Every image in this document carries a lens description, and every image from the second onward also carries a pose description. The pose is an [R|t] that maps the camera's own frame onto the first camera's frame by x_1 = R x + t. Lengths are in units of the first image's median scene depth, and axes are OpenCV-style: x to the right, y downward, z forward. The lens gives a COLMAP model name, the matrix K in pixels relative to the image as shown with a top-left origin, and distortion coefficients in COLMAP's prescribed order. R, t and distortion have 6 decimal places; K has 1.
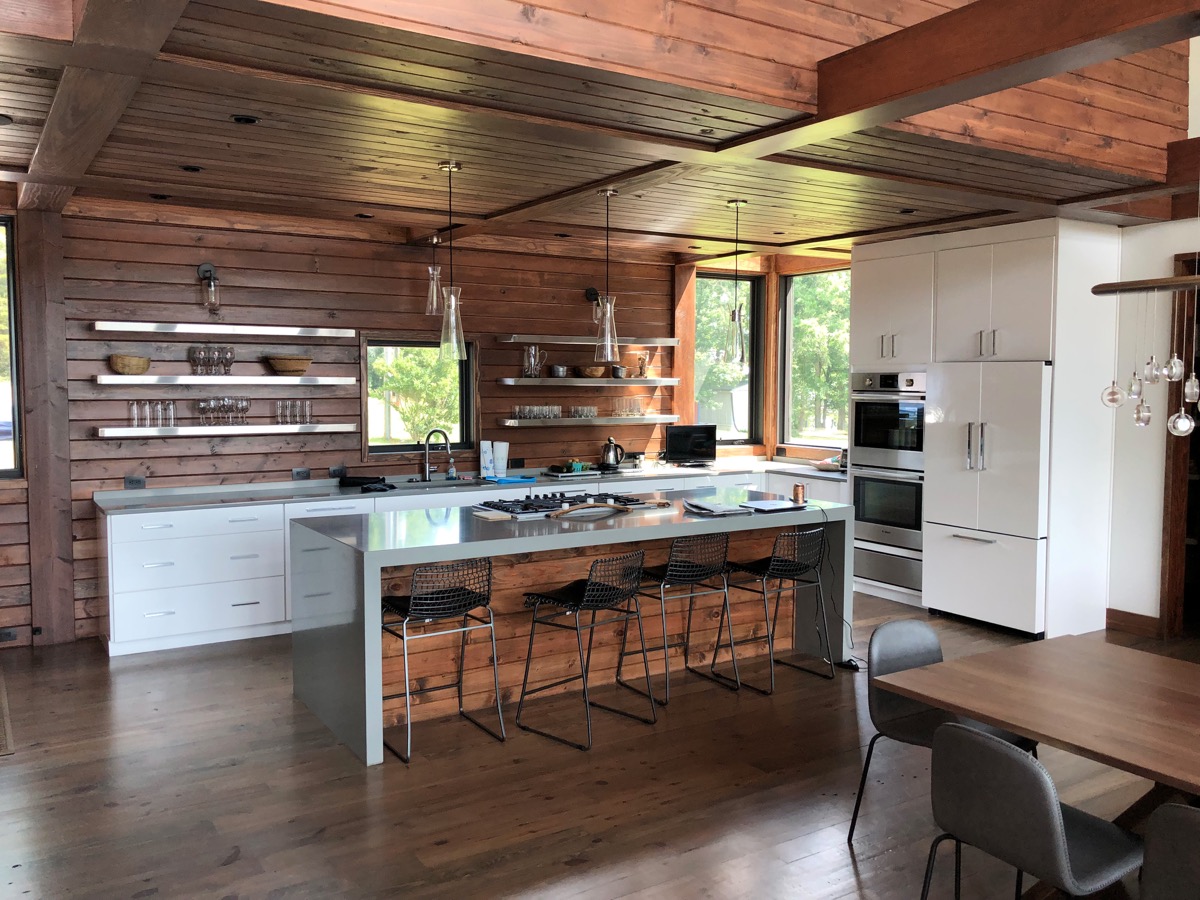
lens RADIAL K [[979.1, 0, 600.0], [0, 979.1, 450.0], [0, 0, 1]] dist [0.091447, -0.150590]
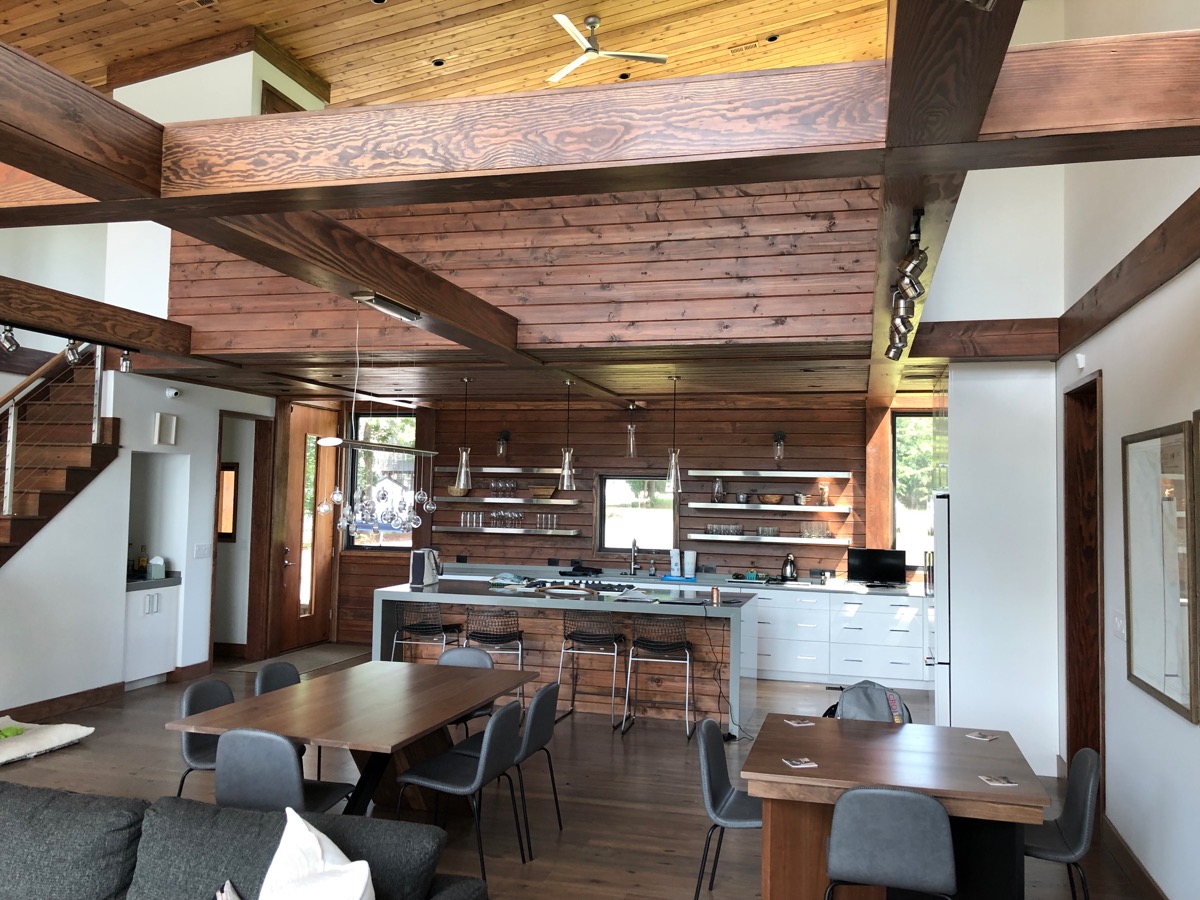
lens RADIAL K [[979.1, 0, 600.0], [0, 979.1, 450.0], [0, 0, 1]] dist [0.091447, -0.150590]
pose [[0.665916, -0.021185, -0.745726, 0.841009], [-0.073814, 0.992821, -0.094119, -0.010356], [0.742366, 0.117720, 0.659572, 0.023844]]
